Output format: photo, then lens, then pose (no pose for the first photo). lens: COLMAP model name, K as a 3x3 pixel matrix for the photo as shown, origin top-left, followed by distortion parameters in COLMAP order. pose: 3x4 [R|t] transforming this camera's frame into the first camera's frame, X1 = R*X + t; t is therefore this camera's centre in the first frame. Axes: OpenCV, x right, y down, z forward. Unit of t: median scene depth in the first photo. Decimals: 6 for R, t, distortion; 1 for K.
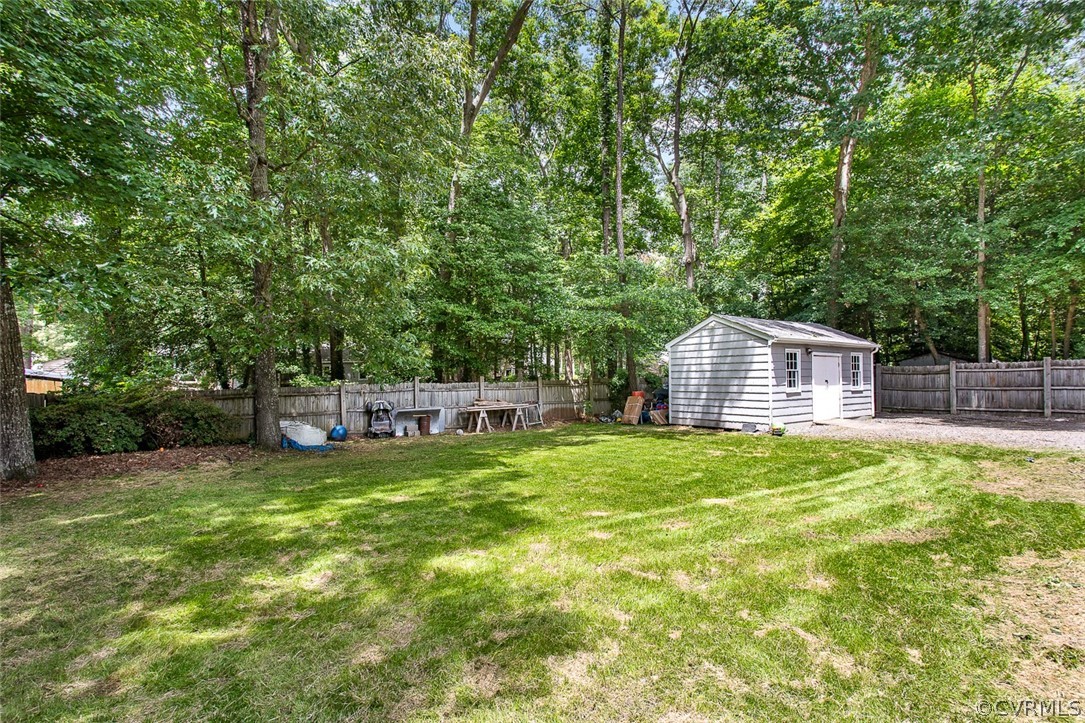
lens RADIAL K [[522.1, 0, 543.3], [0, 522.1, 358.8], [0, 0, 1]] dist [0.016259, -0.000018]
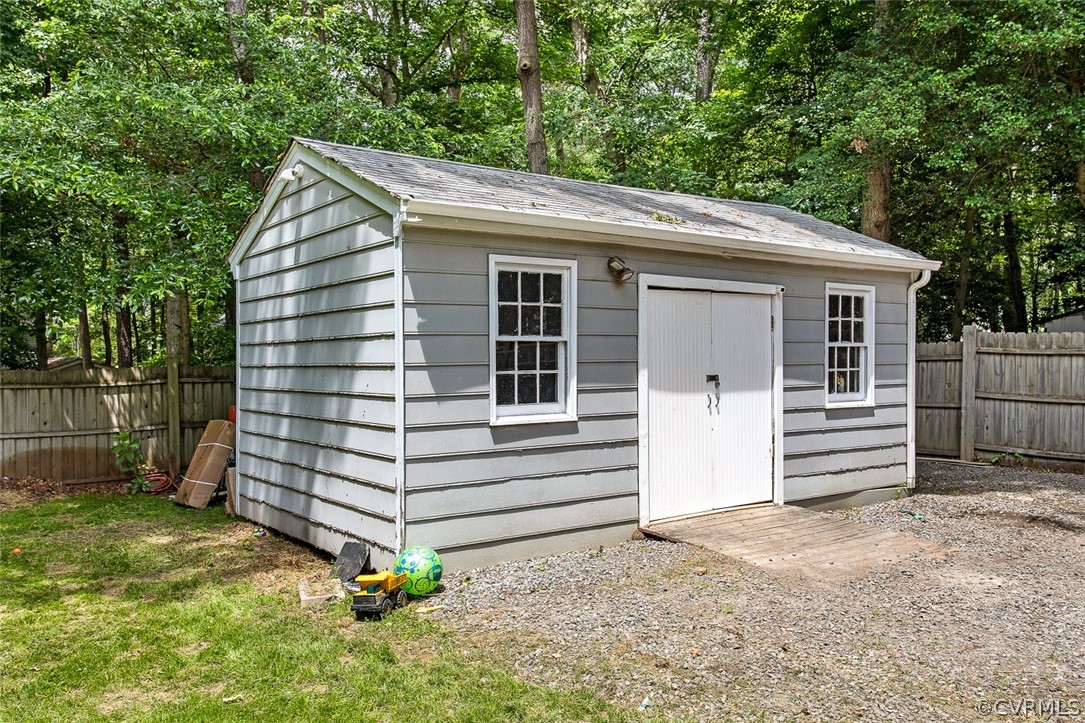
lens RADIAL K [[869.7, 0, 541.7], [0, 869.7, 366.1], [0, 0, 1]] dist [-0.015379, -0.002217]
pose [[0.999933, 0.002513, -0.011274, 0.463460], [-0.002031, 0.999092, 0.042556, 0.016092], [0.011371, -0.042531, 0.999030, 0.537867]]
